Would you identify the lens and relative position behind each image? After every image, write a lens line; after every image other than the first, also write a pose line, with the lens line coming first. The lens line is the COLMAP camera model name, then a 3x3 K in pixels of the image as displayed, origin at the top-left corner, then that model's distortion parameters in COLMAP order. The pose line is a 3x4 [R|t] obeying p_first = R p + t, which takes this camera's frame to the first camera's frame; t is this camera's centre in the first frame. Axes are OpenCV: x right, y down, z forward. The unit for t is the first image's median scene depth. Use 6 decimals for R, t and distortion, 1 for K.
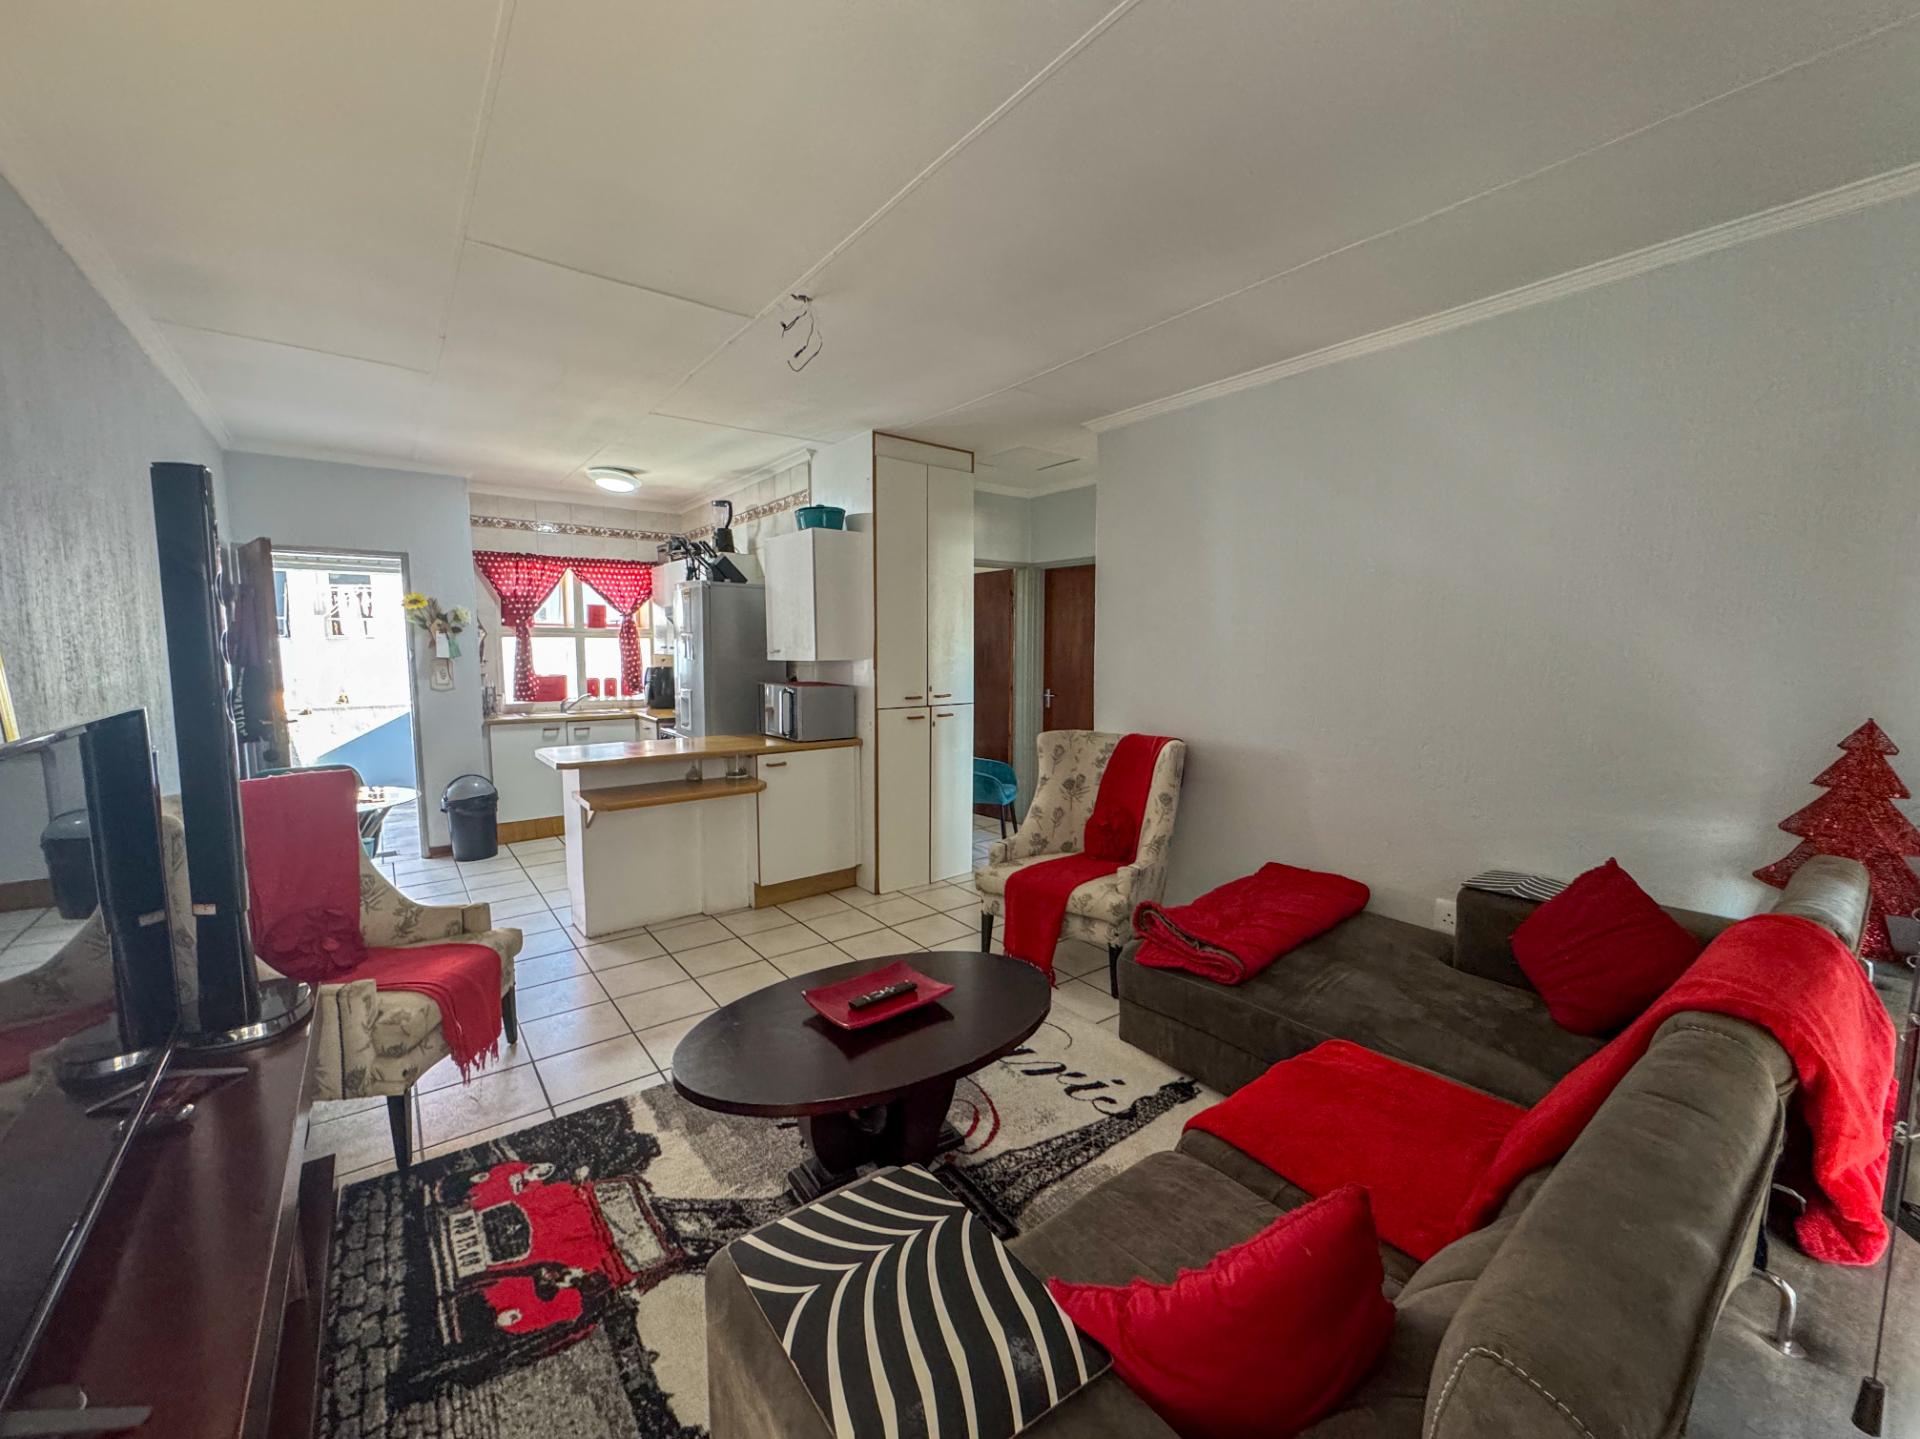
lens RADIAL K [[773.4, 0, 964.3], [0, 773.4, 723.8], [0, 0, 1]] dist [-0.008928, -0.000019]
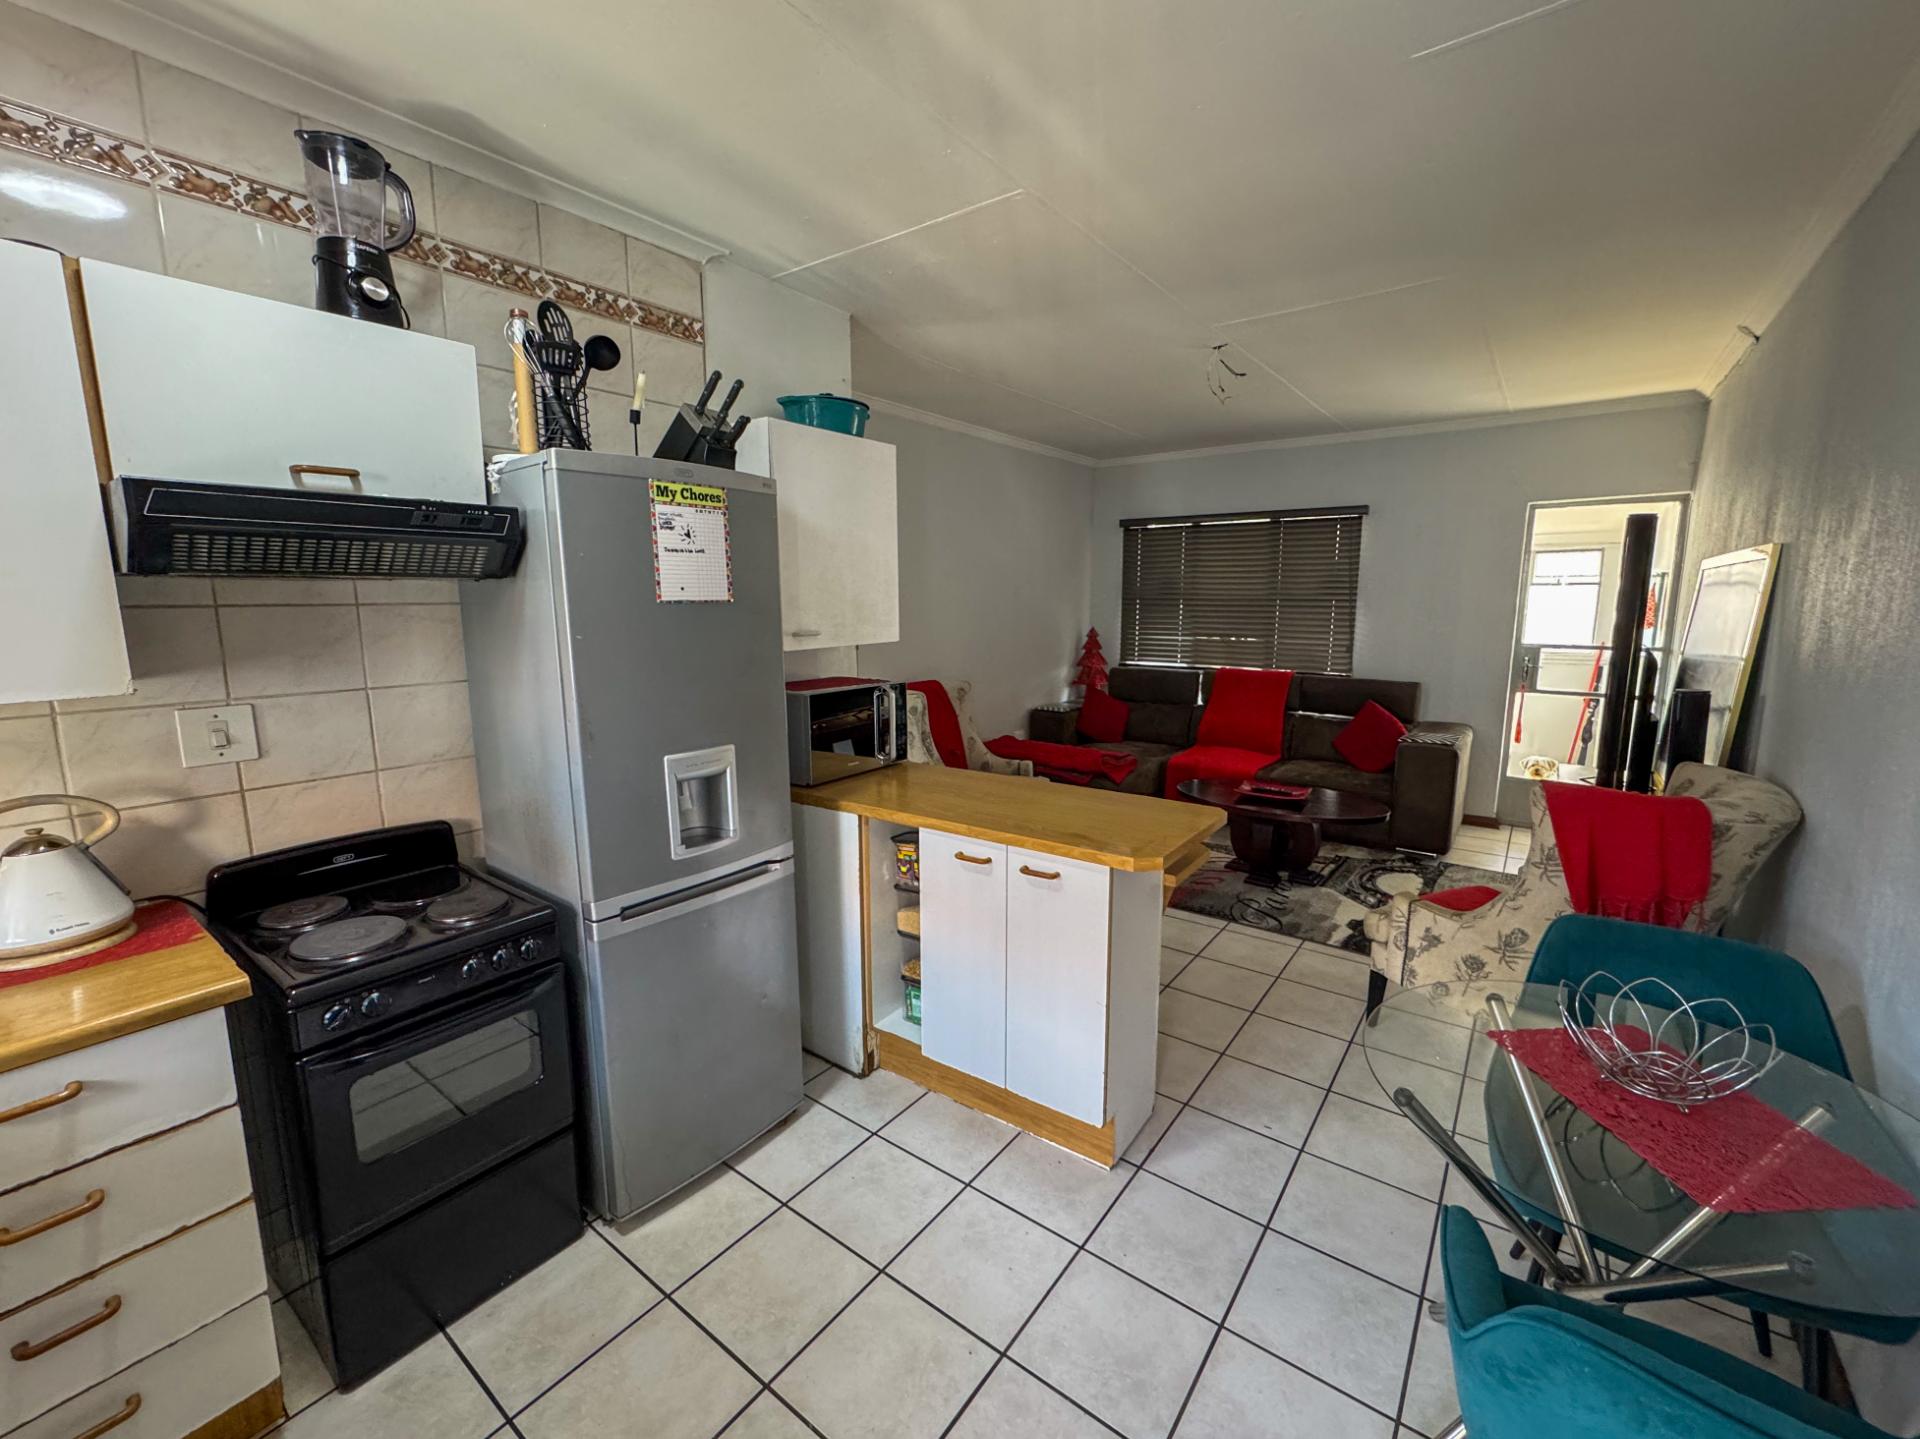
lens RADIAL K [[798.4, 0, 960.0], [0, 798.4, 719.5], [0, 0, 1]] dist [-0.012702, -0.000248]
pose [[-0.273487, -0.147723, 0.950465, -0.732039], [0.098474, 0.978644, 0.180438, -0.109720], [-0.956822, 0.142943, -0.253099, 0.922631]]
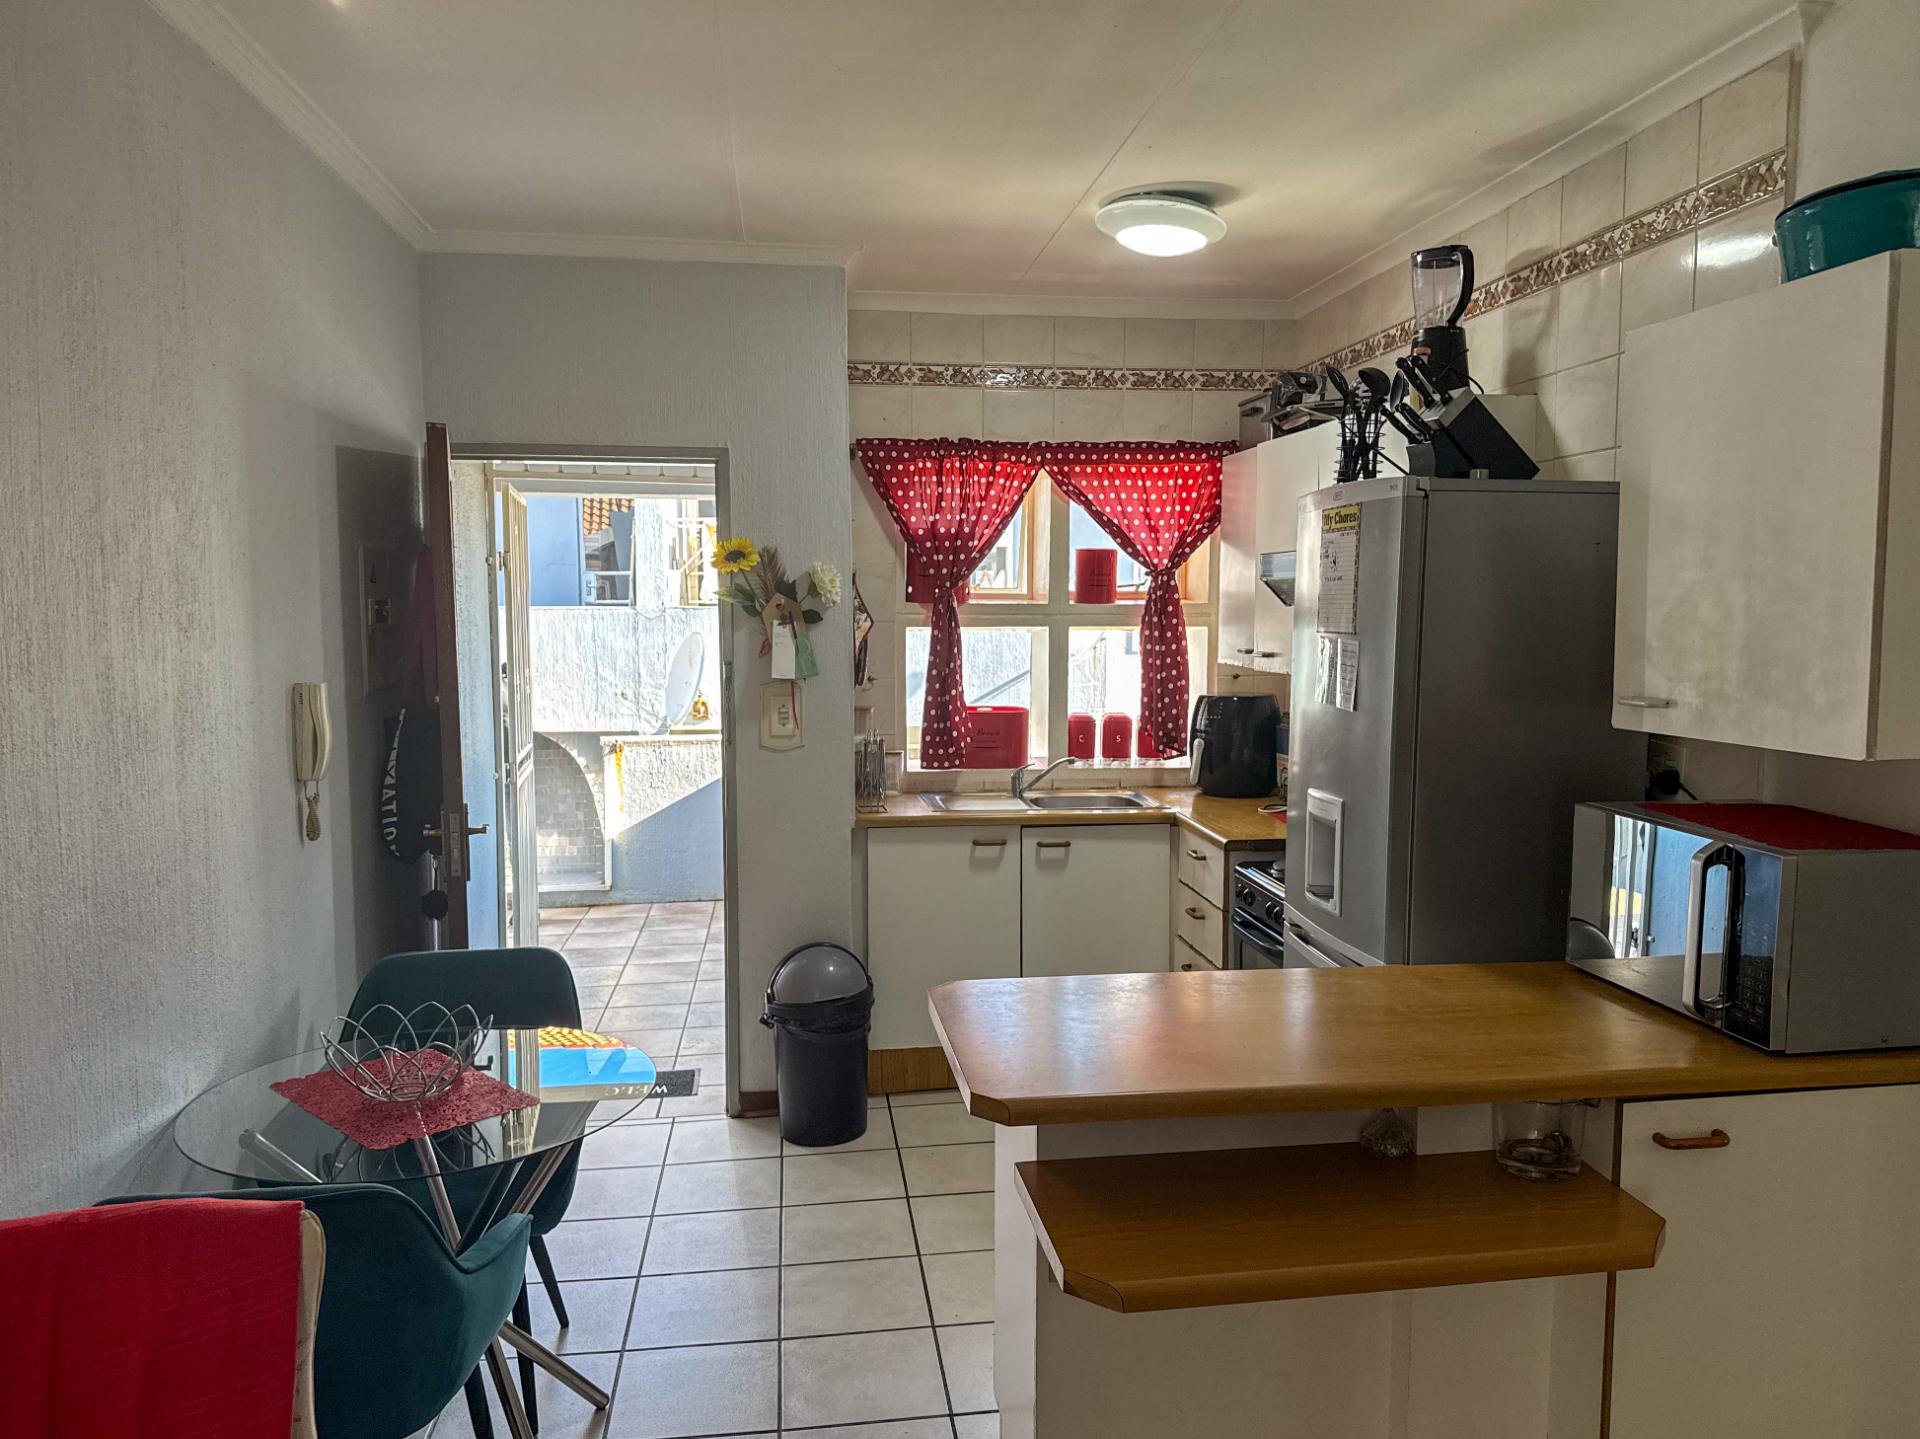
lens RADIAL K [[1435.4, 0, 972.0], [0, 1435.4, 732.8], [0, 0, 1]] dist [0.200624, -0.279907]
pose [[0.868238, 0.041753, -0.494388, -0.159298], [-0.046544, 0.998913, 0.002621, -0.060734], [0.493960, 0.020735, 0.869238, 0.315872]]
